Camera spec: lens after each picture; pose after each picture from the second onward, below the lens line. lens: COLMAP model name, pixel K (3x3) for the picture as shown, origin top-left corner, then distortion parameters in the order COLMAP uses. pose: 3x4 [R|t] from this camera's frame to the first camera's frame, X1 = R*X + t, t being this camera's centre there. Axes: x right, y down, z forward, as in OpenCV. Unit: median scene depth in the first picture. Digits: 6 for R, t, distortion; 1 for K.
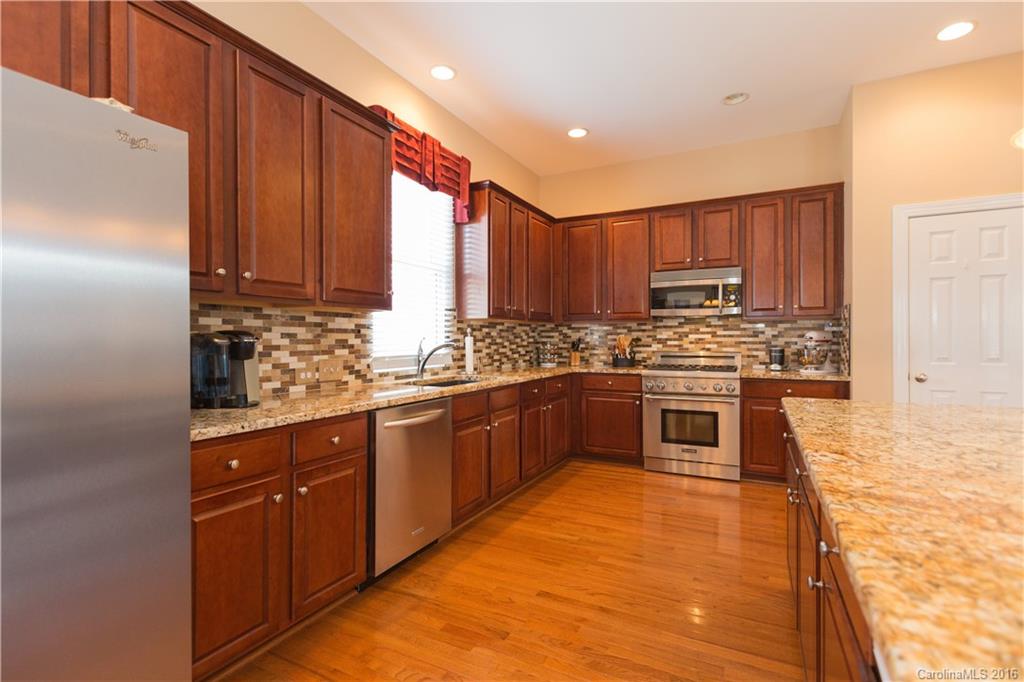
lens RADIAL K [[458.6, 0, 473.9], [0, 458.6, 337.8], [0, 0, 1]] dist [0.033390, 0.000105]
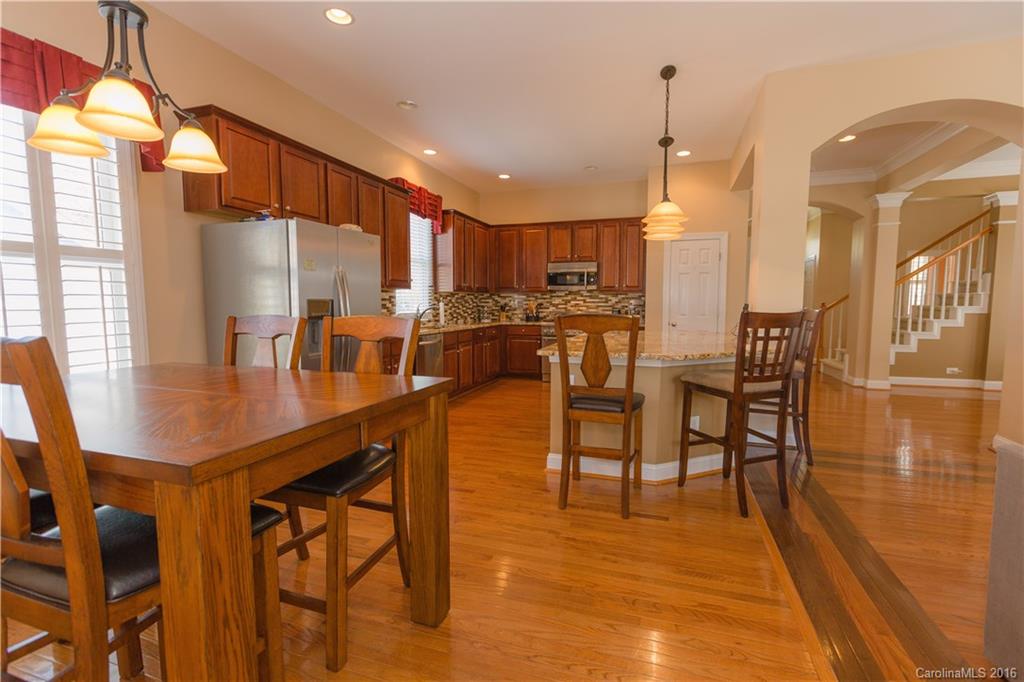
lens RADIAL K [[482.1, 0, 512.0], [0, 482.1, 341.0], [0, 0, 1]] dist [0.001022, 0.000228]
pose [[0.971086, -0.016130, 0.238183, -0.160807], [-0.003455, 0.996661, 0.081580, -0.005734], [-0.238704, -0.080044, 0.967788, -0.683564]]
